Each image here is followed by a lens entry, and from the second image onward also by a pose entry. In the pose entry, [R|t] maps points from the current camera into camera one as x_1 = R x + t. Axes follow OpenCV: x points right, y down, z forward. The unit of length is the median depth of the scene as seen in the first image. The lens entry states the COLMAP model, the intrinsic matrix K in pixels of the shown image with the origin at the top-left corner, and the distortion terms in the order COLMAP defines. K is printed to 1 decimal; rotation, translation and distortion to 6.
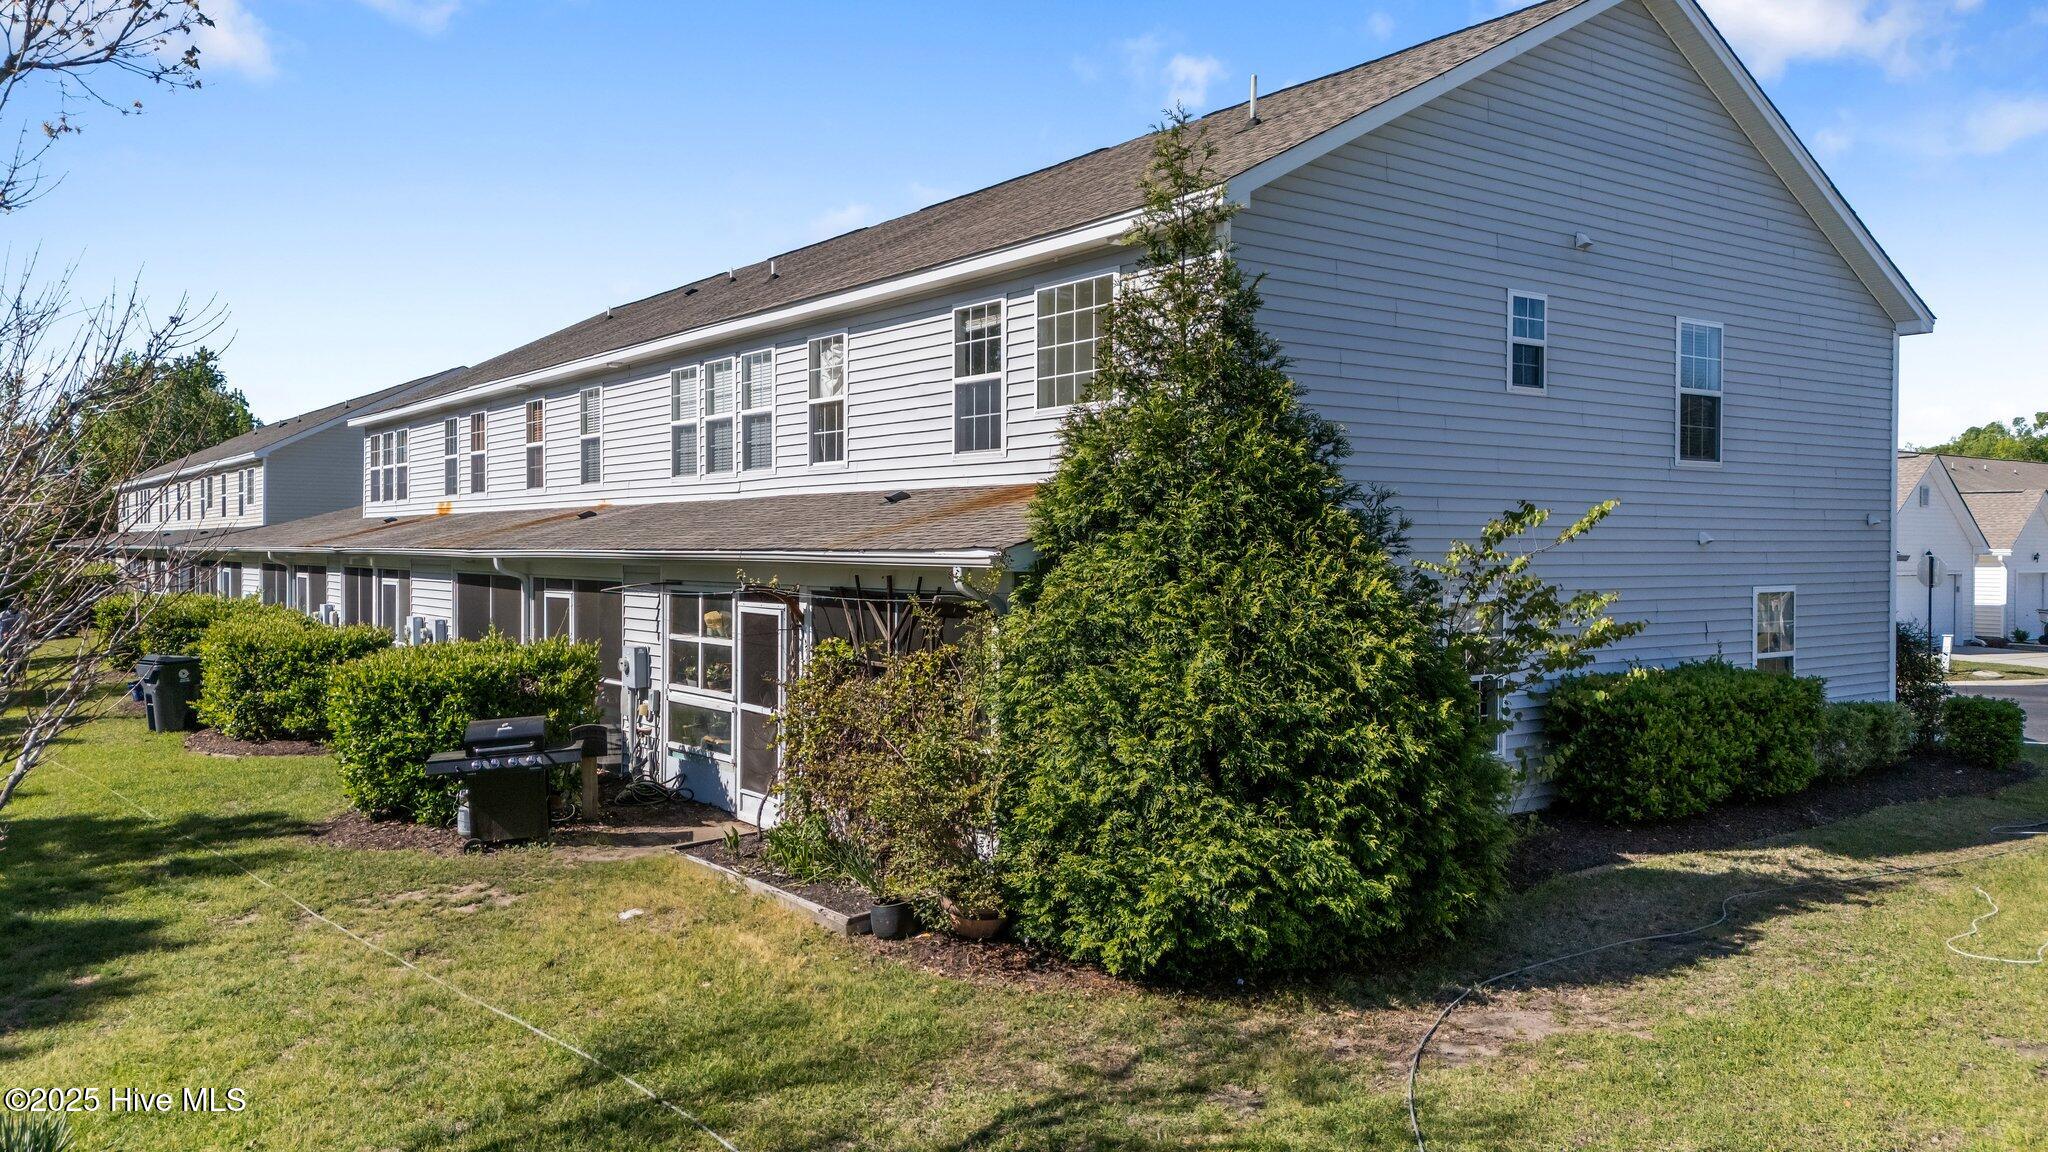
lens RADIAL K [[1513.8, 0, 1024.0], [0, 1513.8, 576.0], [0, 0, 1]] dist [0.098149, -0.001281]
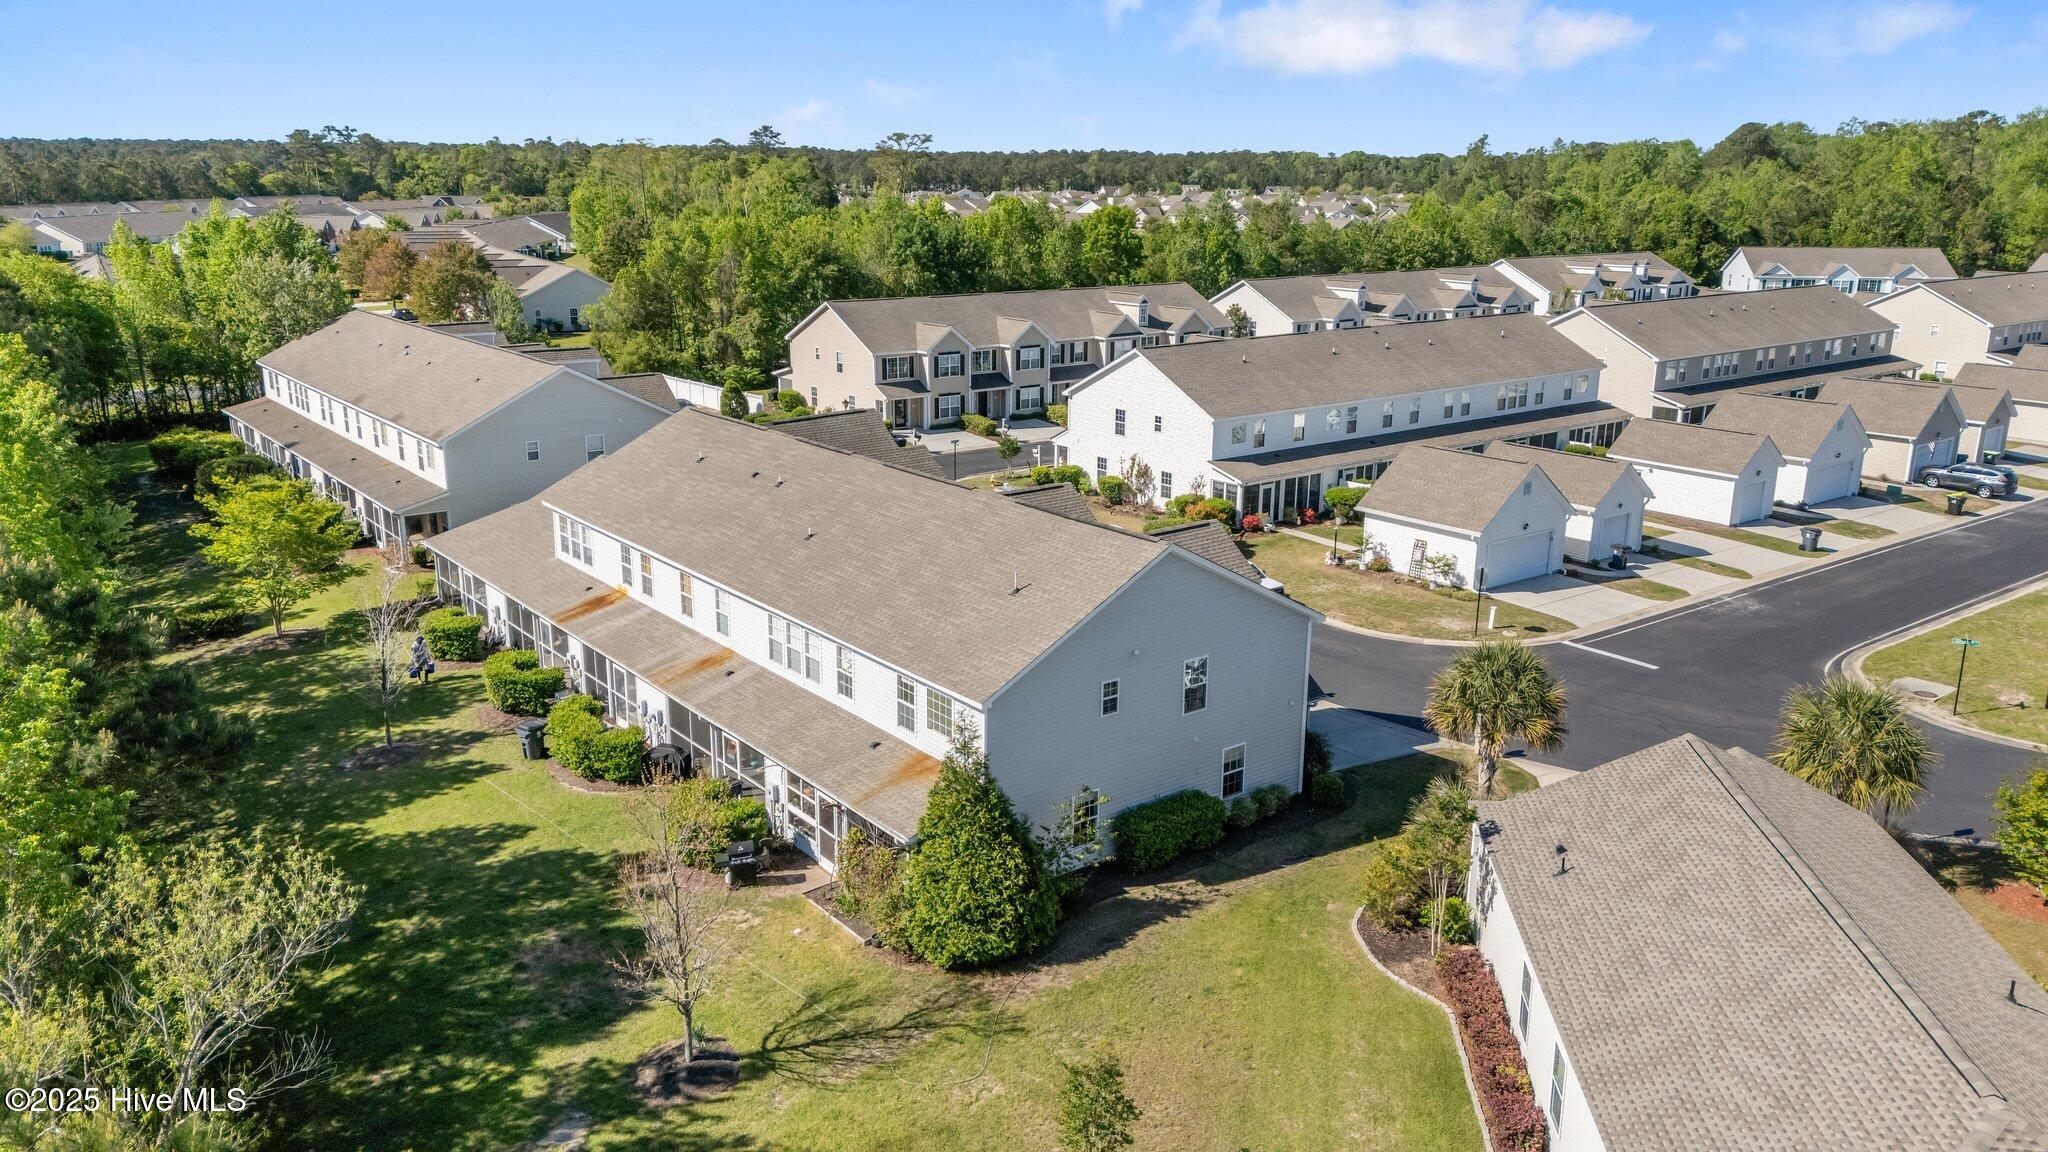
lens RADIAL K [[1513.8, 0, 1024.0], [0, 1513.8, 576.0], [0, 0, 1]] dist [0.098149, -0.001281]
pose [[0.999853, -0.004577, 0.016498, 0.187779], [0.000575, 0.972040, 0.234816, -1.370700], [-0.017112, -0.234772, 0.971900, -2.130899]]
